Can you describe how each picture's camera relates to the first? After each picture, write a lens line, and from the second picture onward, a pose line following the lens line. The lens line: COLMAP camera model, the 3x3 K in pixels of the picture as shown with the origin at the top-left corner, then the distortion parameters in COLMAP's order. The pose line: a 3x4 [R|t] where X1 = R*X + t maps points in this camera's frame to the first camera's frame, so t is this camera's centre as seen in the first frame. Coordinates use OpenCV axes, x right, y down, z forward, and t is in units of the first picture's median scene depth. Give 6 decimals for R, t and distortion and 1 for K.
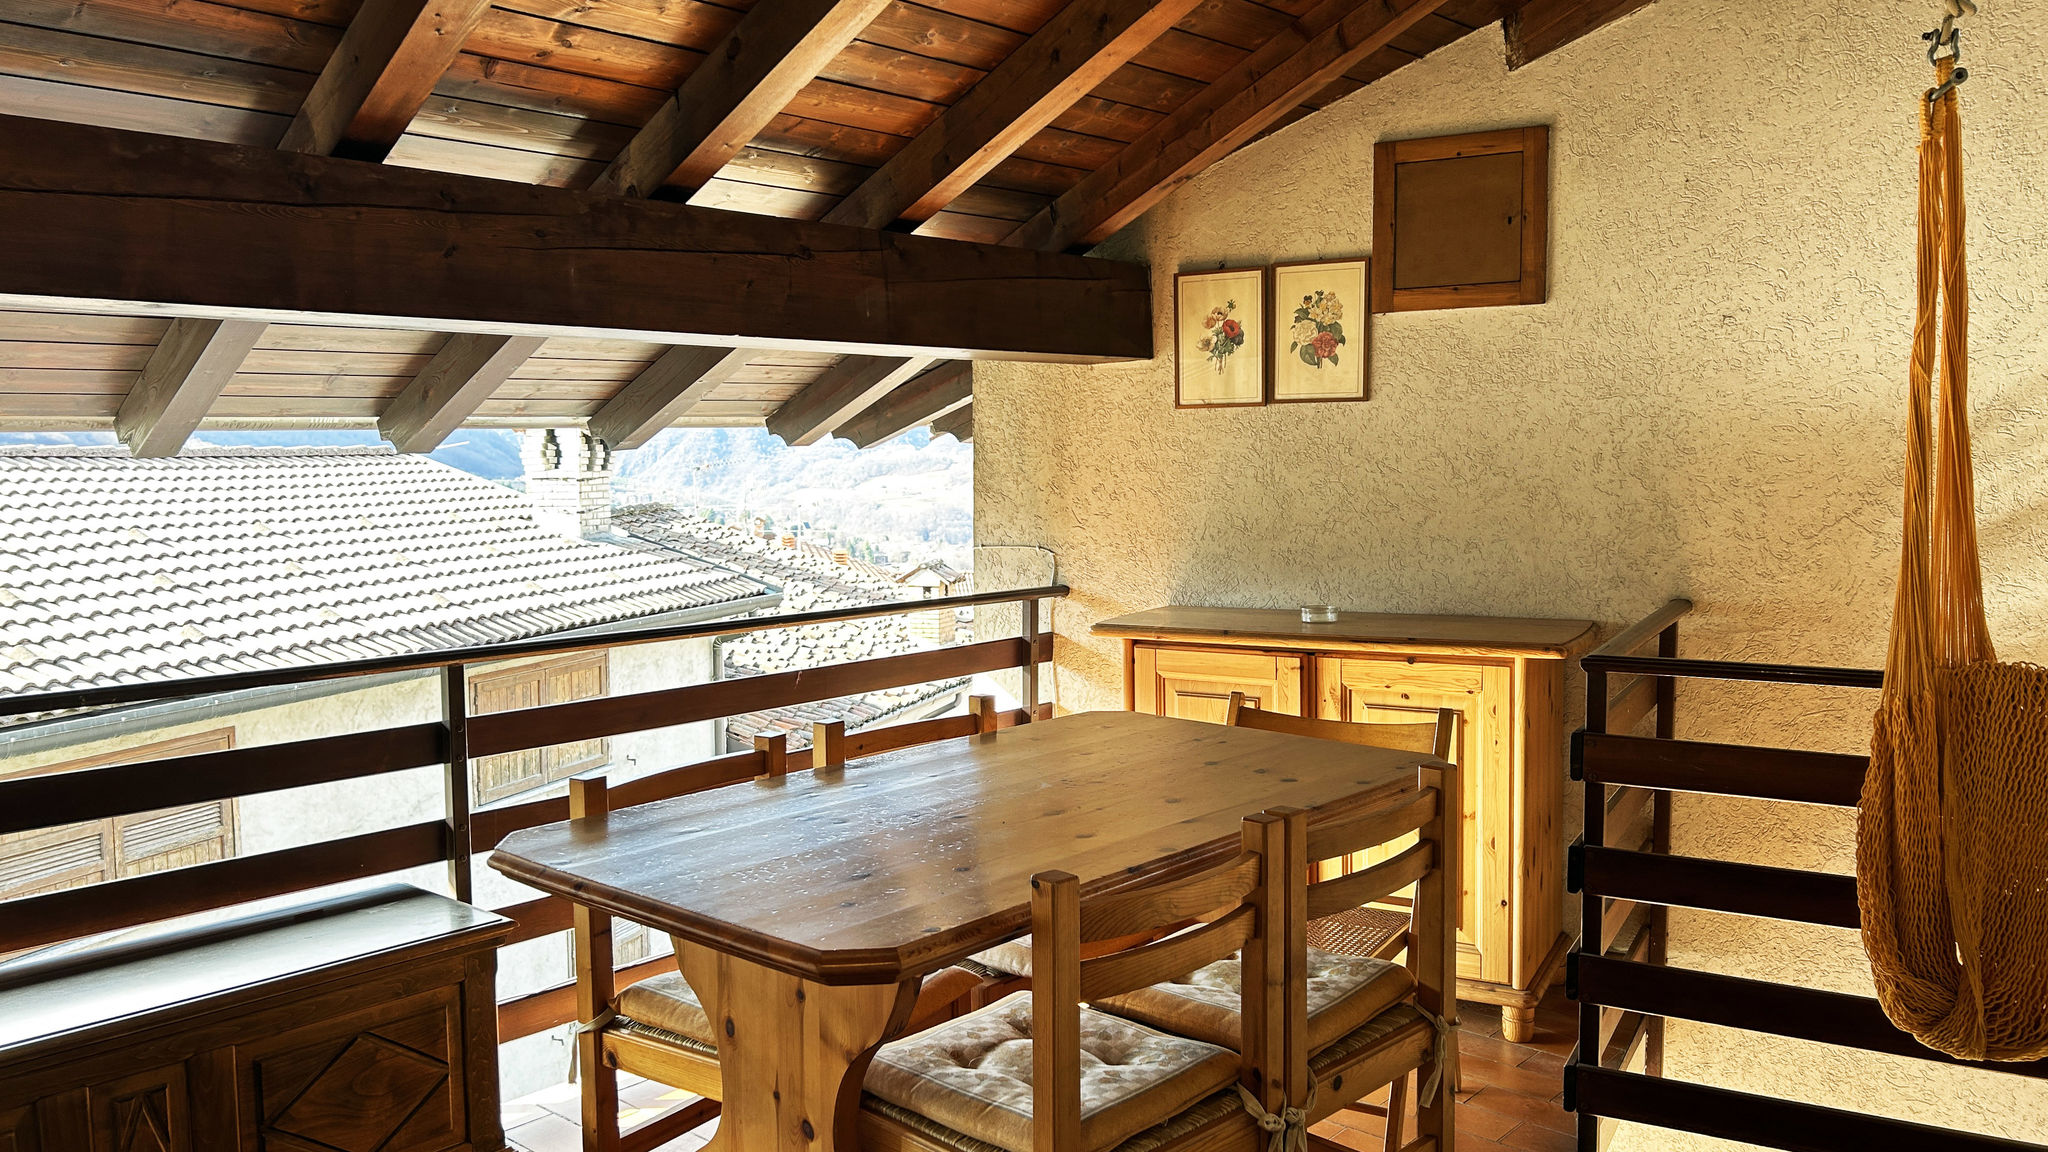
lens RADIAL K [[1544.4, 0, 1024.1], [0, 1544.4, 614.2], [0, 0, 1]] dist [0.102163, -0.109185]
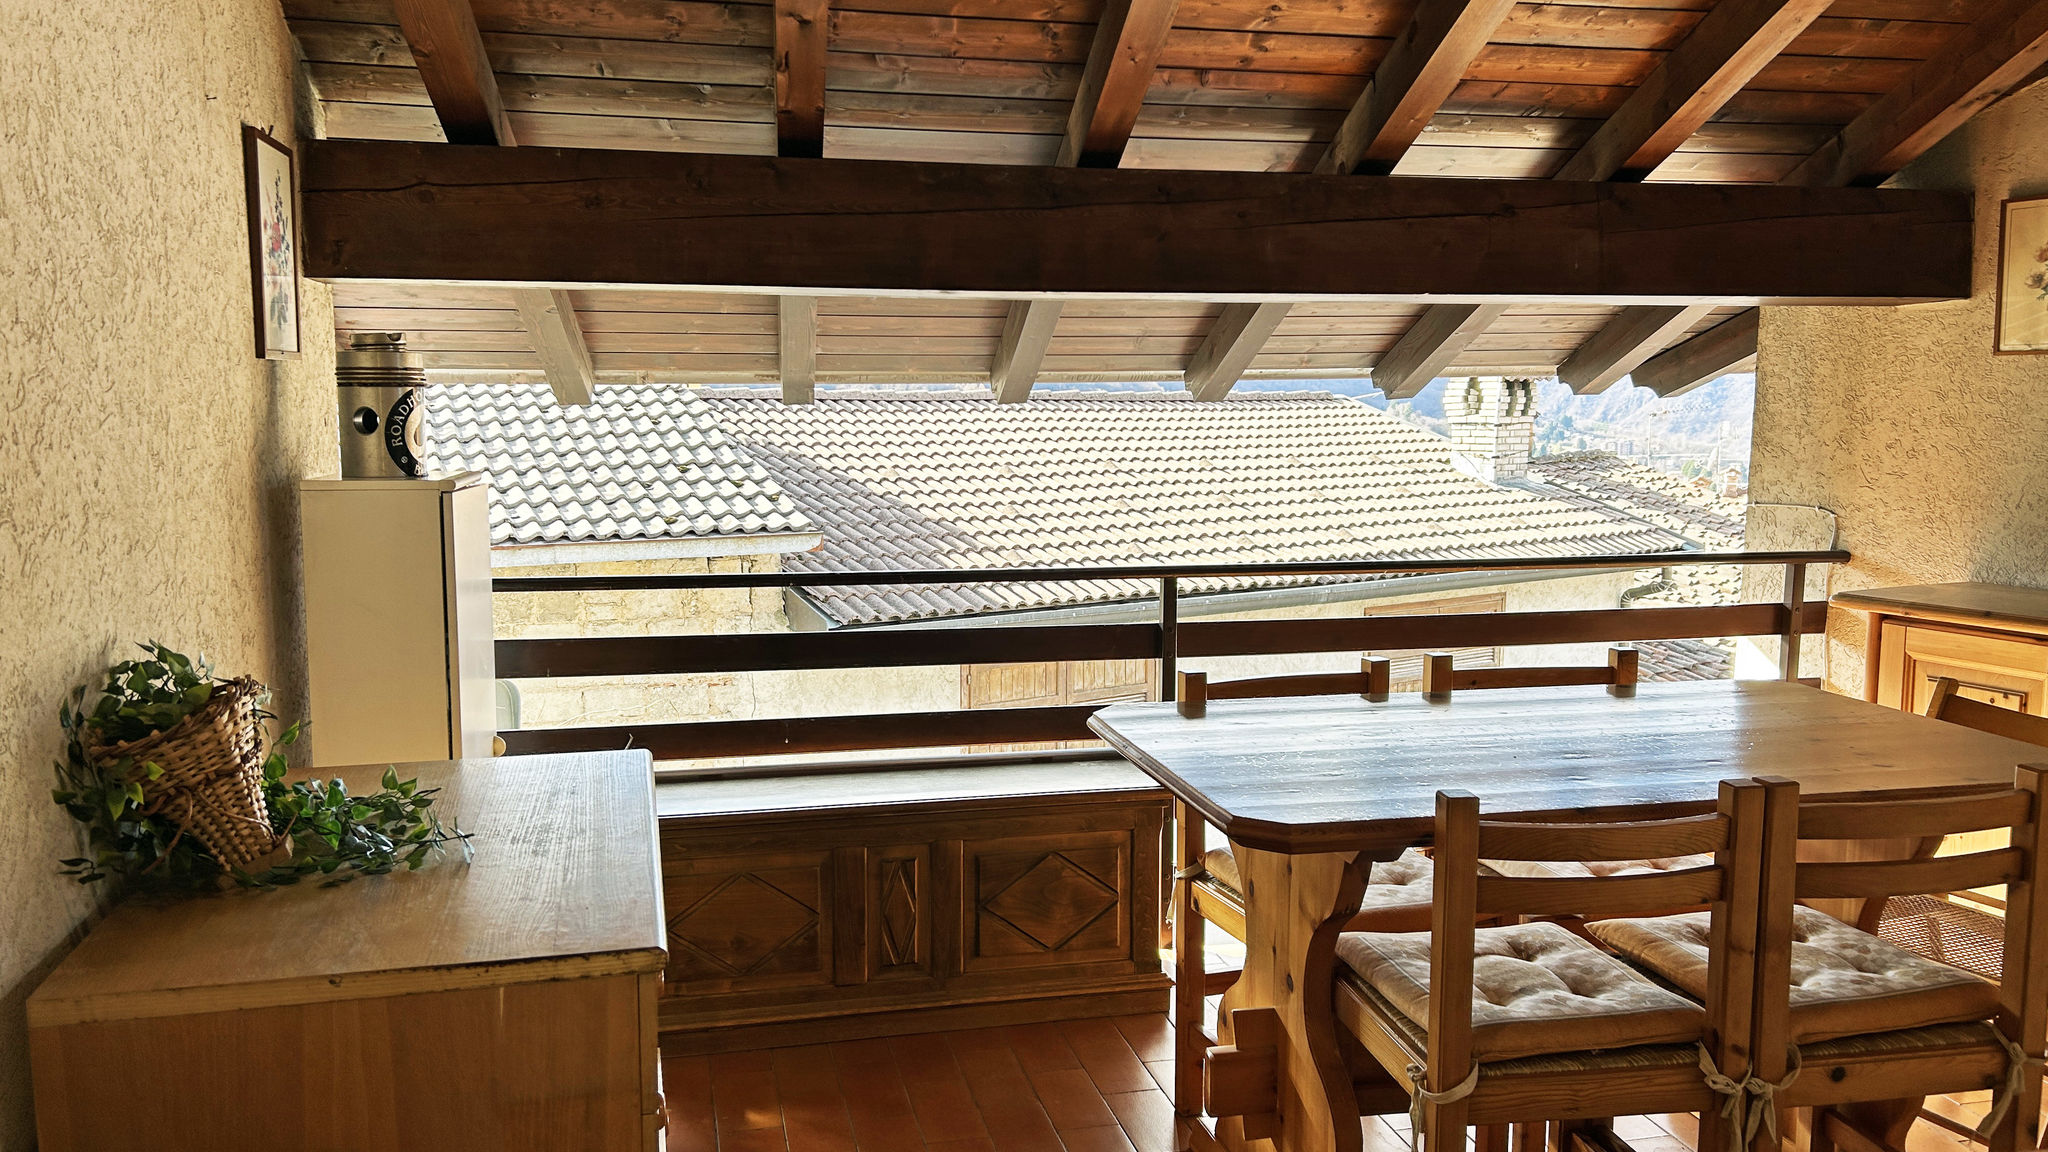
lens RADIAL K [[1544.4, 0, 1024.1], [0, 1544.4, 614.2], [0, 0, 1]] dist [0.102163, -0.109185]
pose [[0.824167, 0.090995, -0.558988, 0.158978], [-0.071257, 0.995825, 0.057044, 0.000117], [0.561846, -0.007181, 0.827211, -0.040659]]
